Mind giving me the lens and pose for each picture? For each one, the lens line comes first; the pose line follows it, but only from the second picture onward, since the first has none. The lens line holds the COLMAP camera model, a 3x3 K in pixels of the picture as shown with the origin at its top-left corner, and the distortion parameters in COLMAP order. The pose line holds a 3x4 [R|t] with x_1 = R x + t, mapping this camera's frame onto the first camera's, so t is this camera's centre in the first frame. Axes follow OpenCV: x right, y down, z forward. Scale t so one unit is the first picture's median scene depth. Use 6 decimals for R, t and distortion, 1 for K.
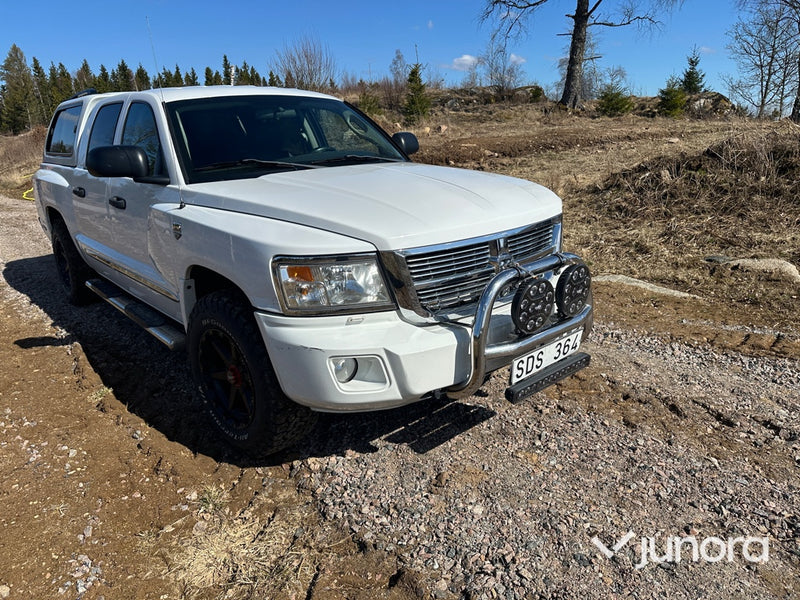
lens RADIAL K [[561.4, 0, 400.0], [0, 561.4, 300.0], [0, 0, 1]] dist [0.053054, -0.059280]
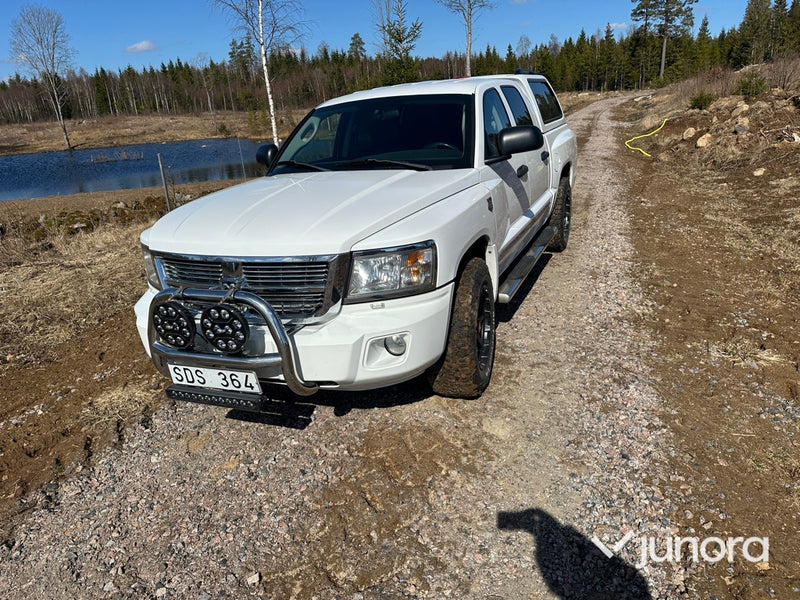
lens RADIAL K [[559.8, 0, 399.2], [0, 559.8, 295.4], [0, 0, 1]] dist [0.055518, -0.063206]
pose [[0.463776, 0.282581, -0.839679, 1.216282], [-0.200916, 0.956622, 0.210965, -0.331778], [0.862870, 0.070865, 0.500433, 0.718678]]
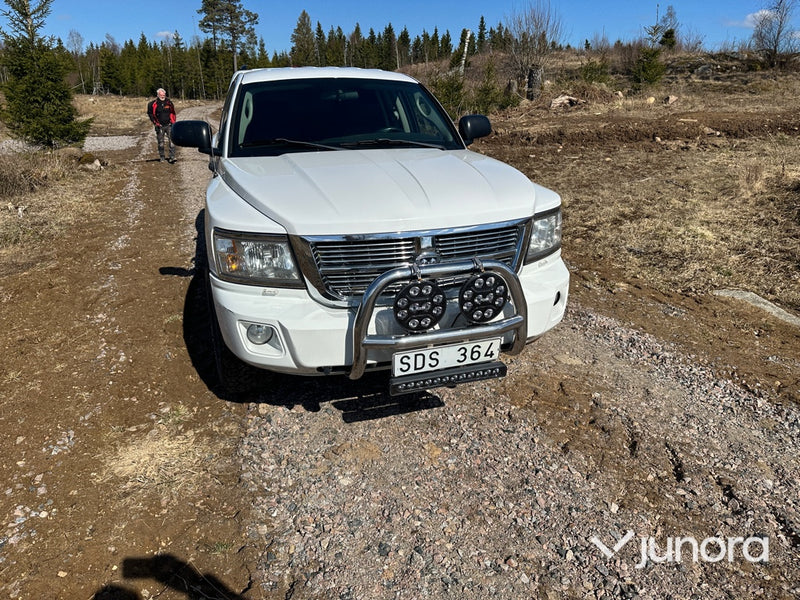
lens RADIAL K [[559.8, 0, 399.2], [0, 559.8, 295.4], [0, 0, 1]] dist [0.055518, -0.063206]
pose [[0.917840, 0.161498, -0.362614, 0.501885], [-0.142397, 0.986652, 0.078993, -0.073860], [0.370531, -0.020868, 0.928586, 0.033361]]
